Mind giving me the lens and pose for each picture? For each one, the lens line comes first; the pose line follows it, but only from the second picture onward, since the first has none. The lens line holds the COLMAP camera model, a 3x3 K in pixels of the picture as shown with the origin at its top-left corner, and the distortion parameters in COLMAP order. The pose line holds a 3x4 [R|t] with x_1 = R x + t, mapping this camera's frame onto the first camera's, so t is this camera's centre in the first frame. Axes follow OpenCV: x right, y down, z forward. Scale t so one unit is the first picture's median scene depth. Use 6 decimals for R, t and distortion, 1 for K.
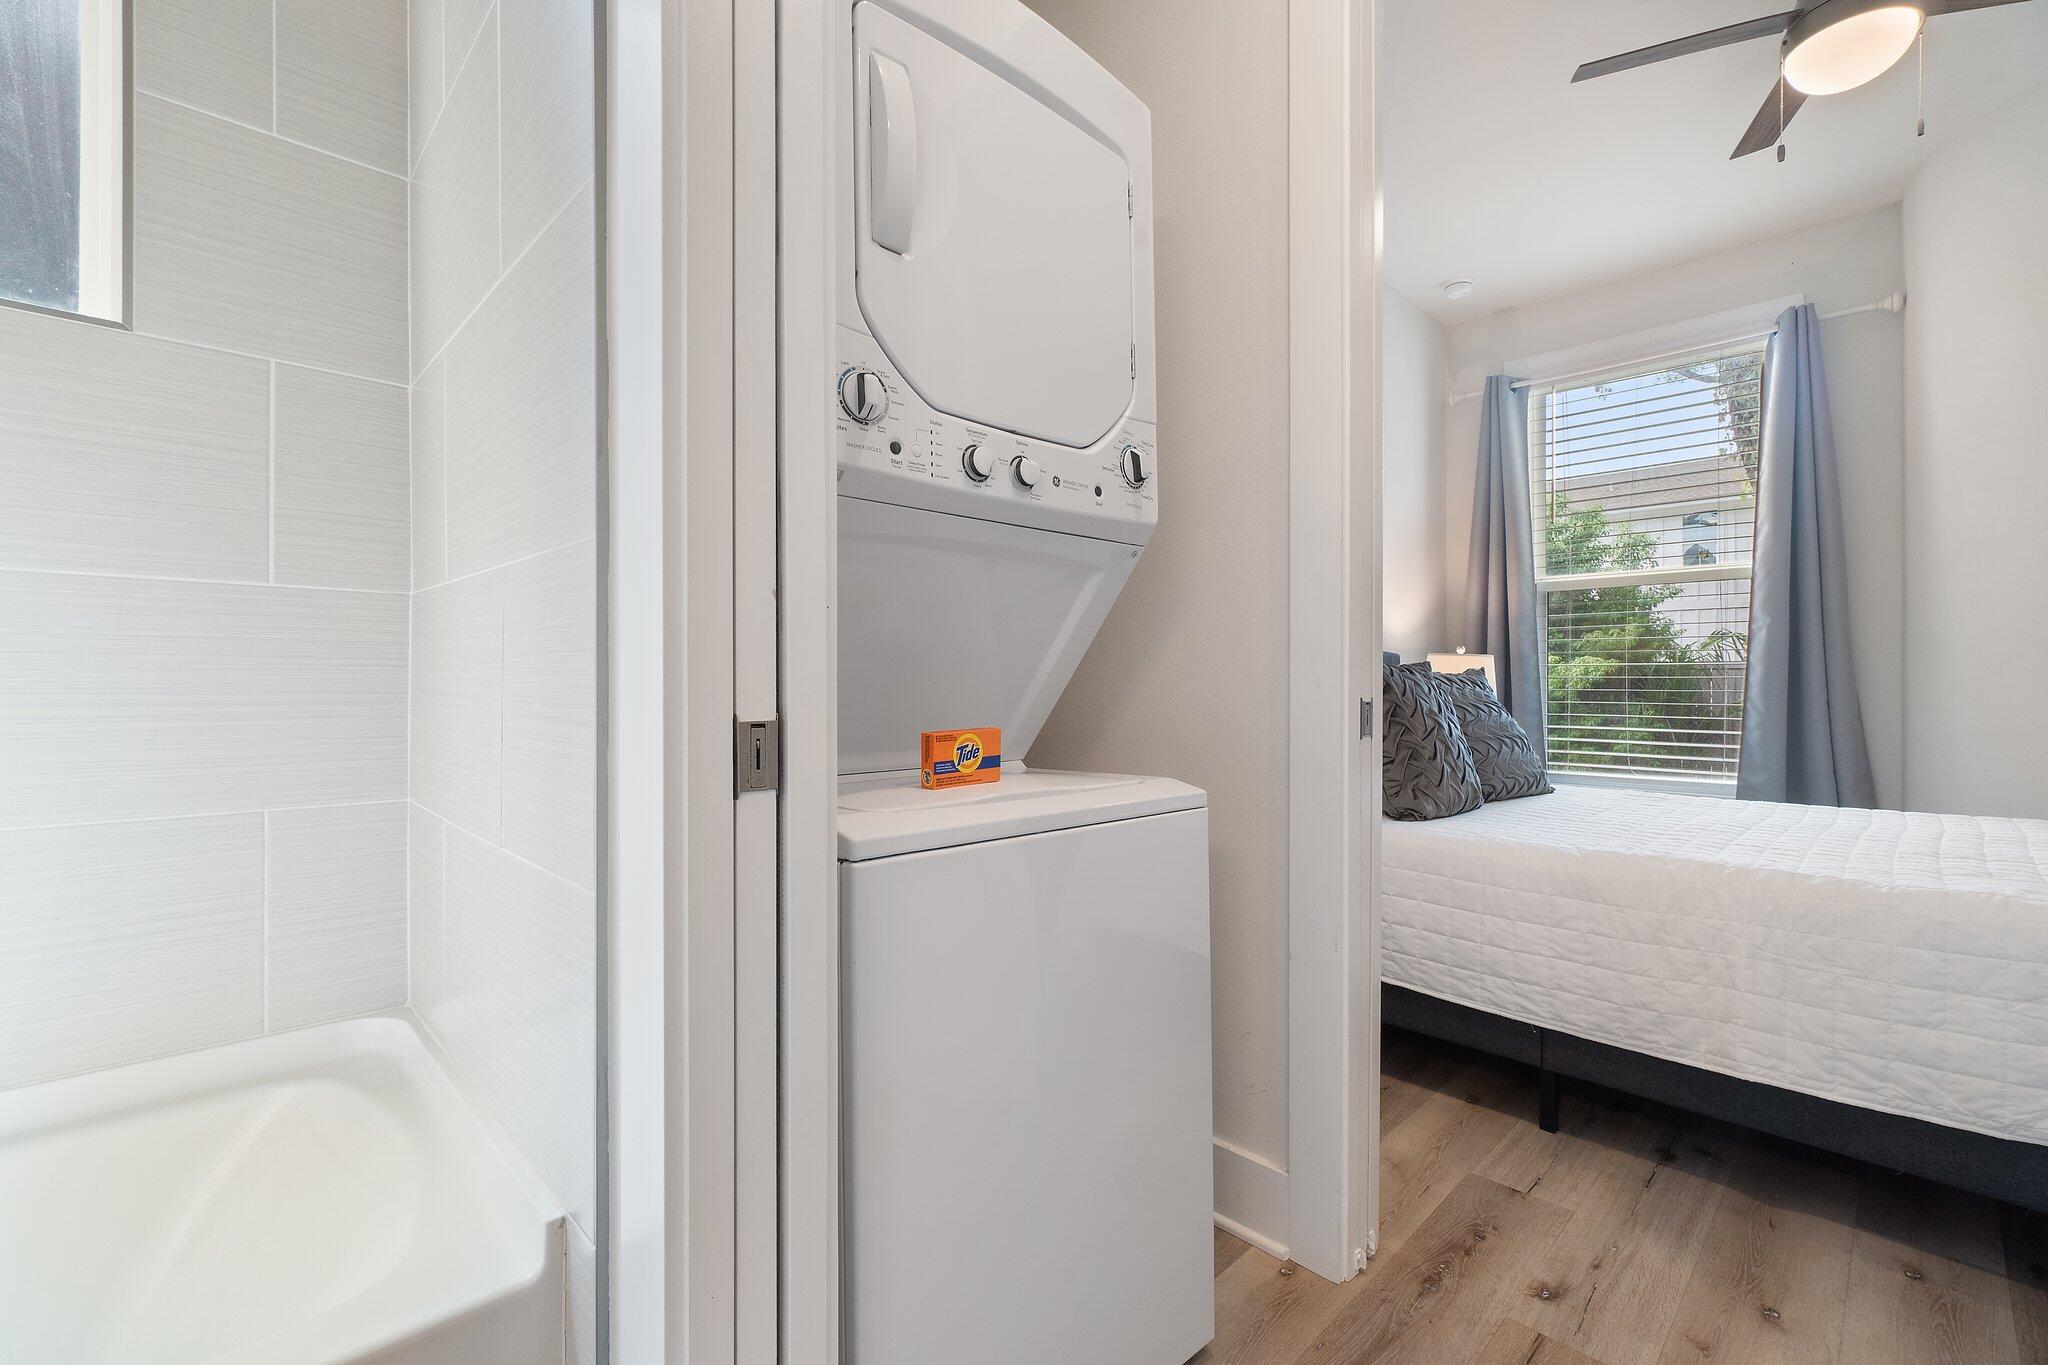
lens RADIAL K [[884.8, 0, 1007.1], [0, 884.8, 683.1], [0, 0, 1]] dist [-0.004839, 0.001573]
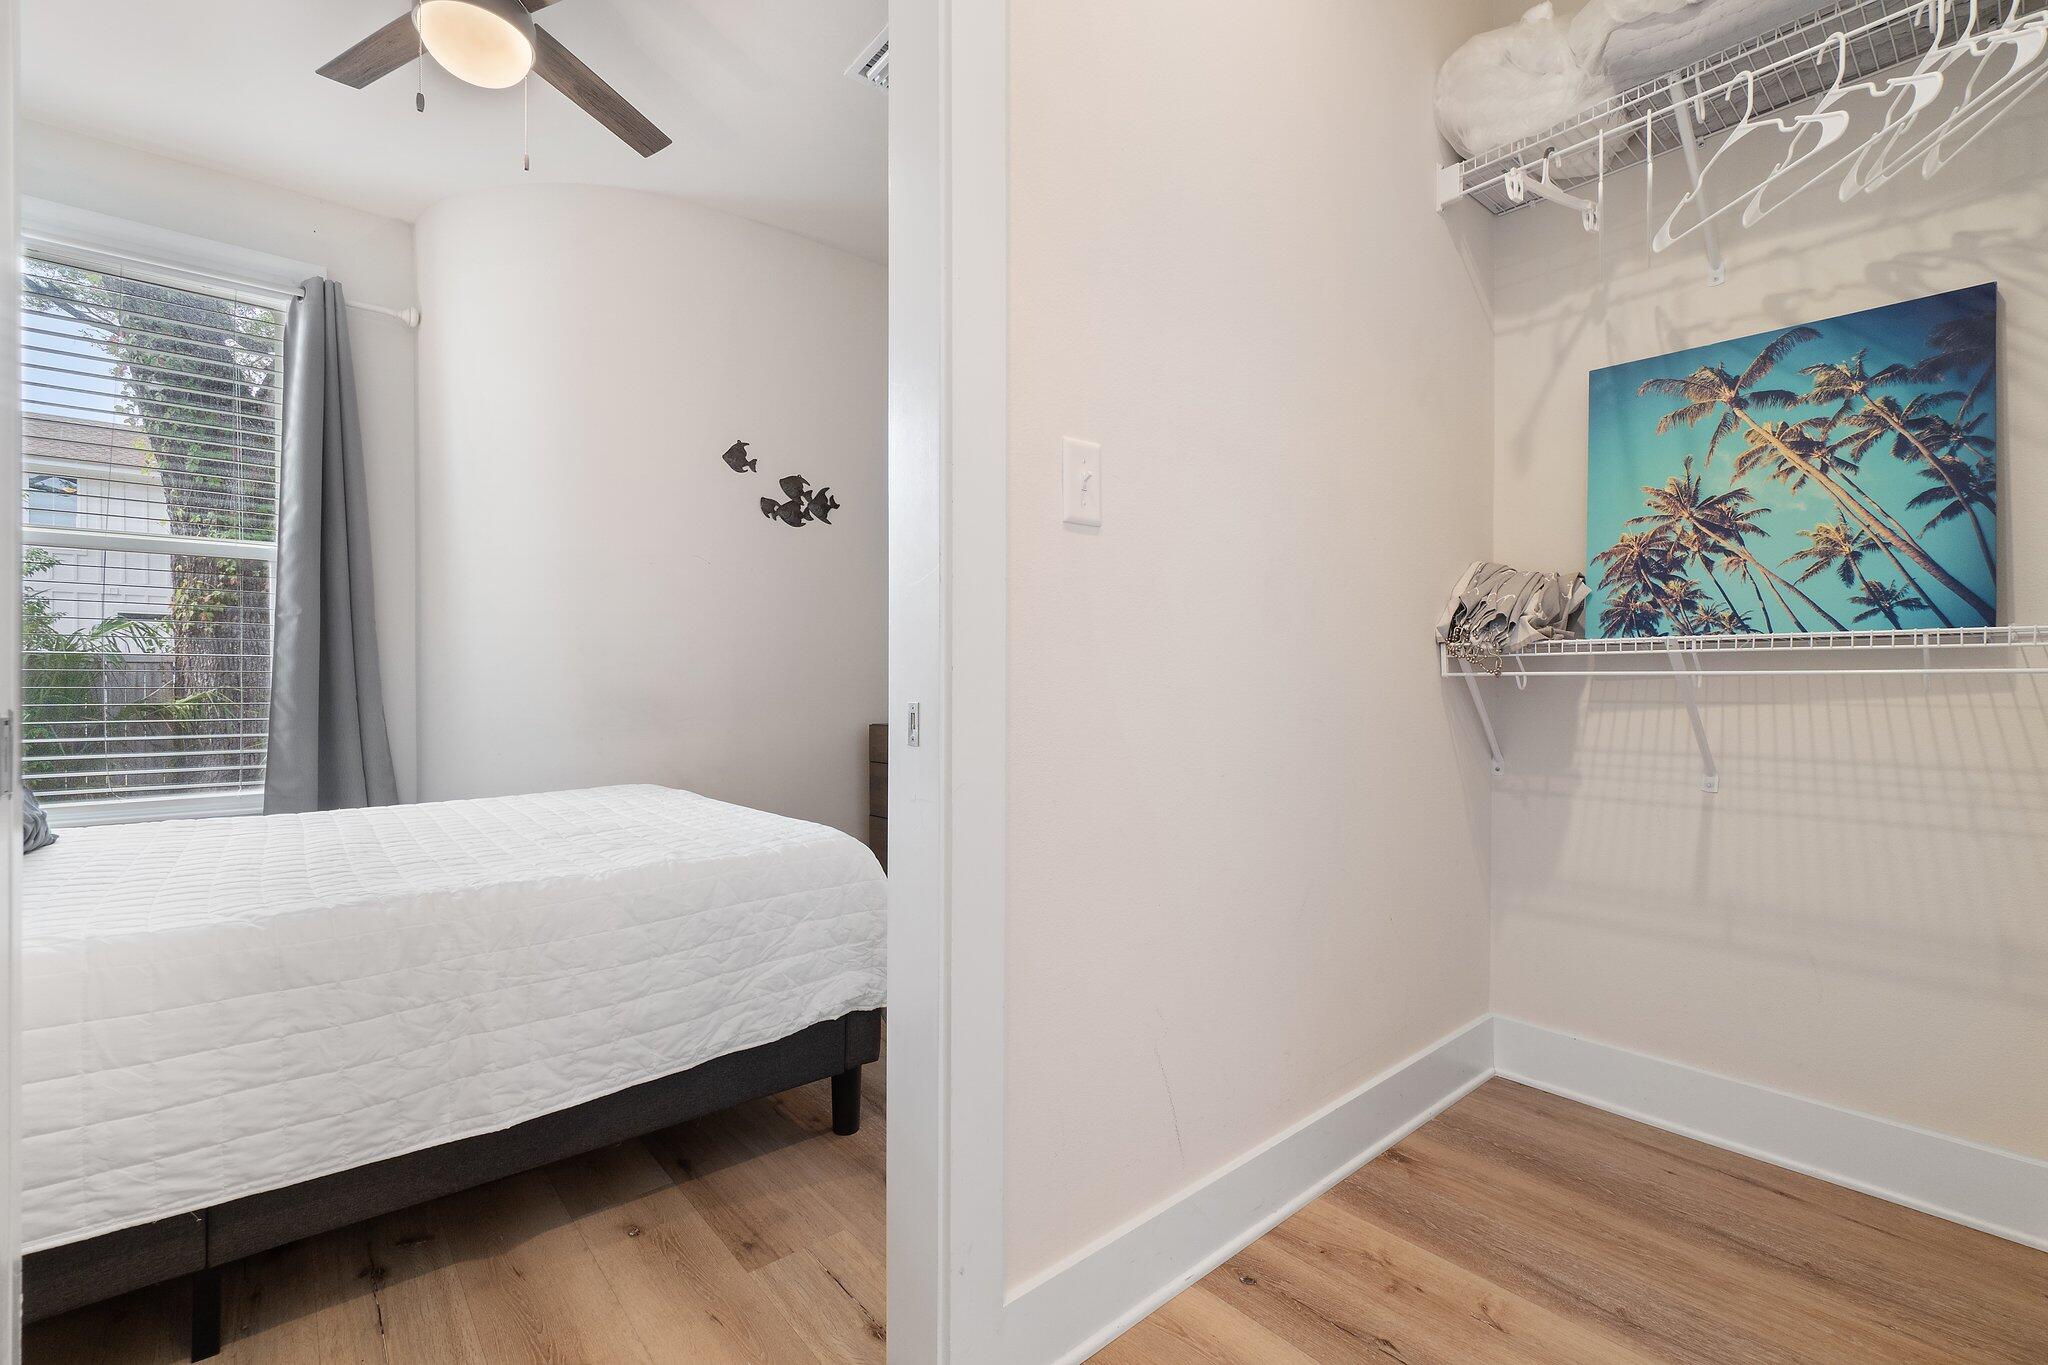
lens RADIAL K [[884.8, 0, 1017.2], [0, 884.8, 681.5], [0, 0, 1]] dist [-0.004839, 0.001573]
pose [[0.055786, -0.003480, 0.998437, -0.011802], [-0.000528, 0.999994, 0.003515, -0.001397], [-0.998443, -0.000723, 0.055784, 0.382140]]
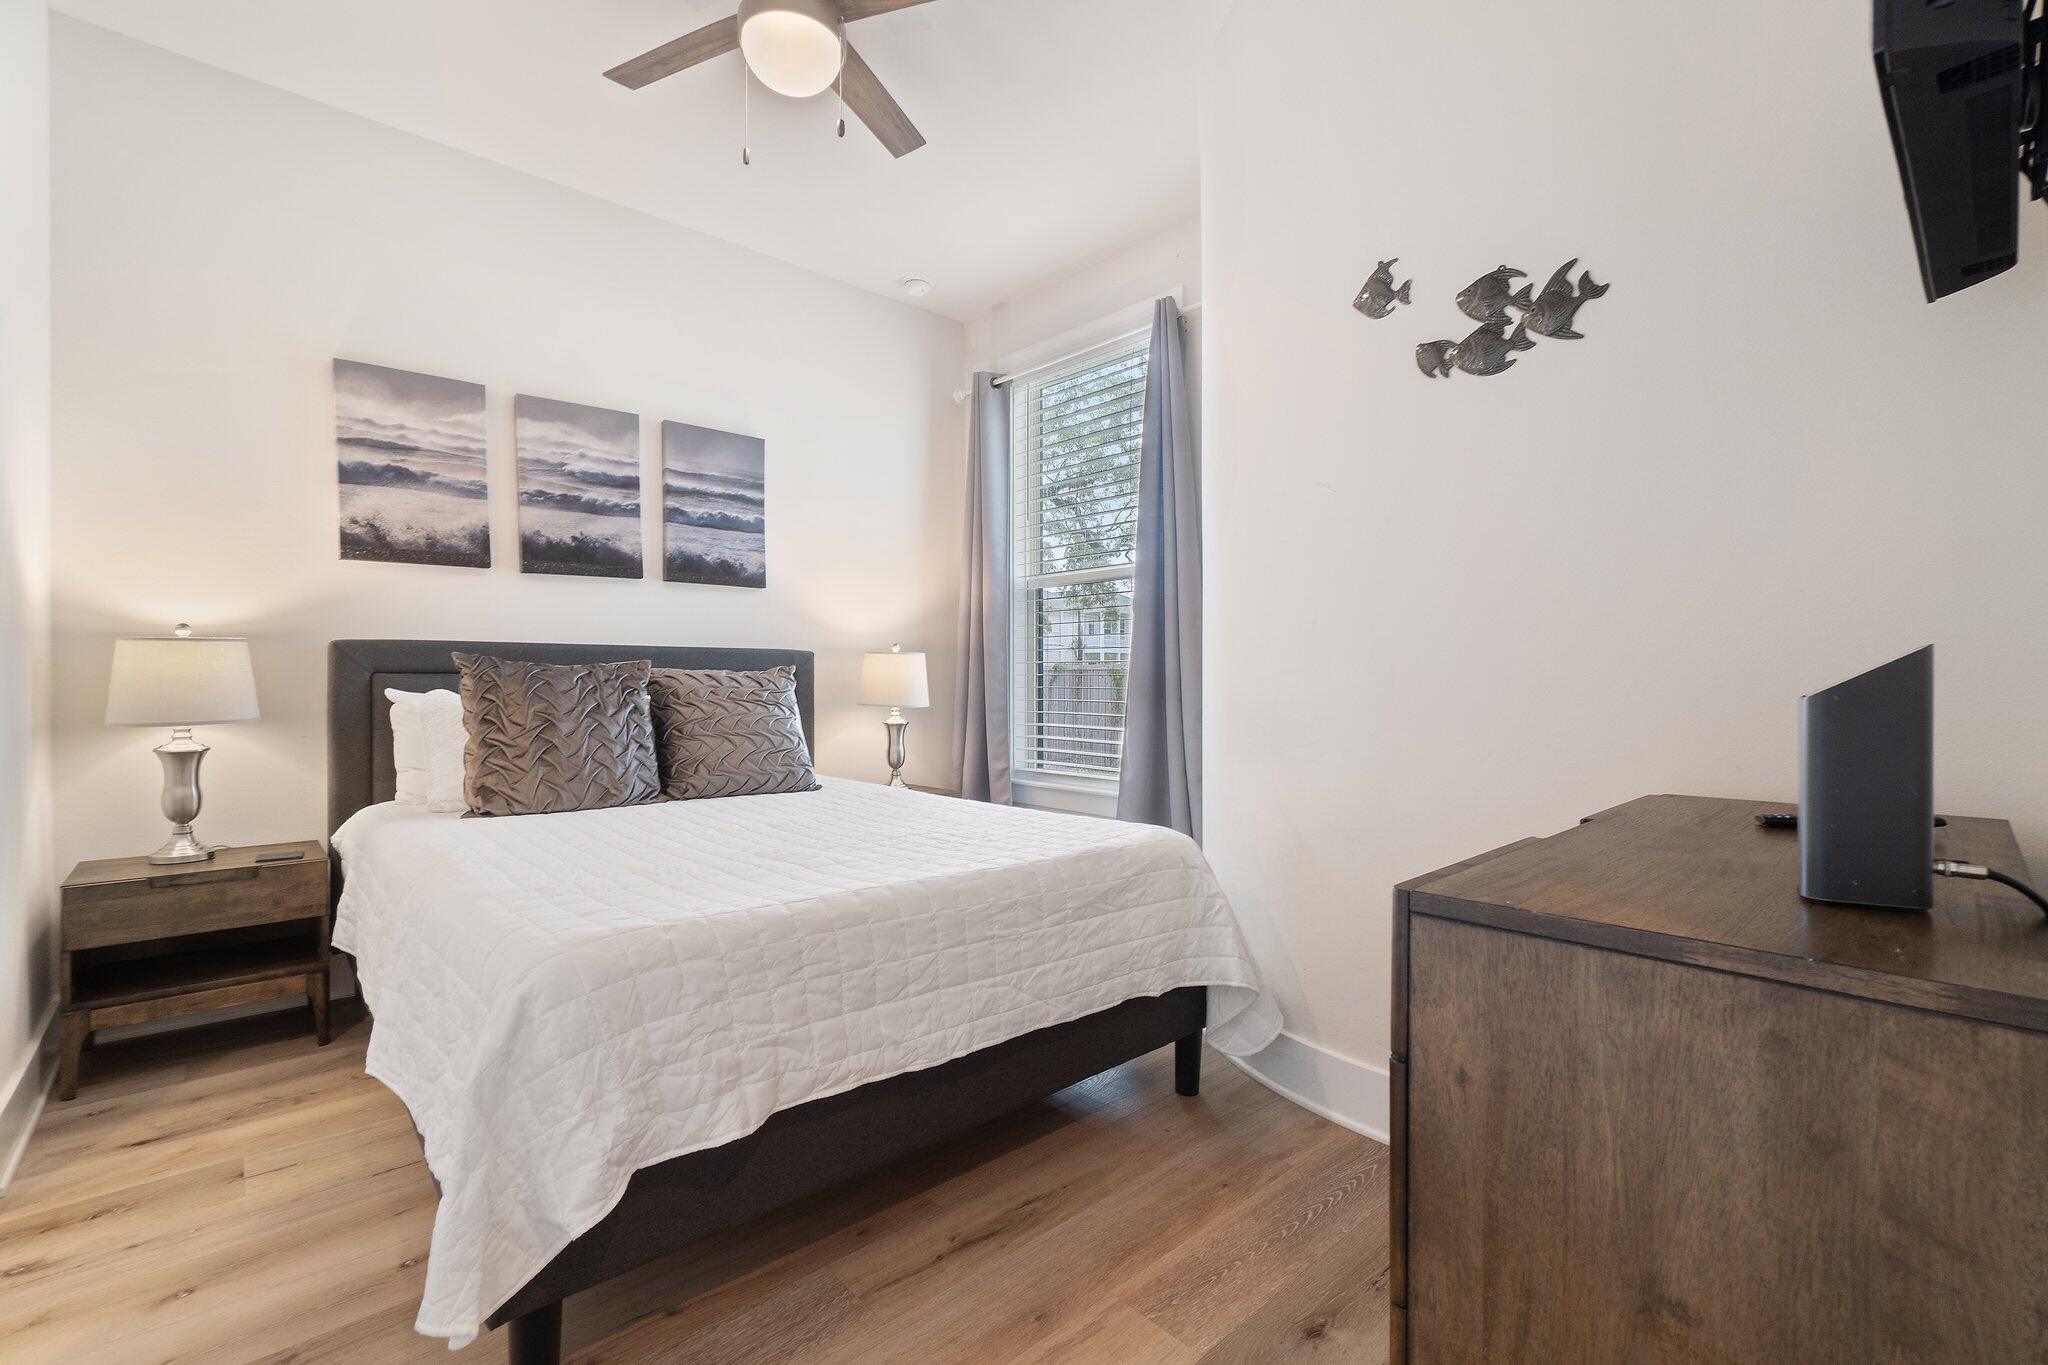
lens RADIAL K [[884.8, 0, 1033.4], [0, 884.8, 684.2], [0, 0, 1]] dist [-0.004839, 0.001573]
pose [[0.999830, -0.003122, -0.018182, 1.457803], [0.003268, 0.999963, 0.008015, -0.005026], [0.018156, -0.008073, 0.999803, -0.010281]]
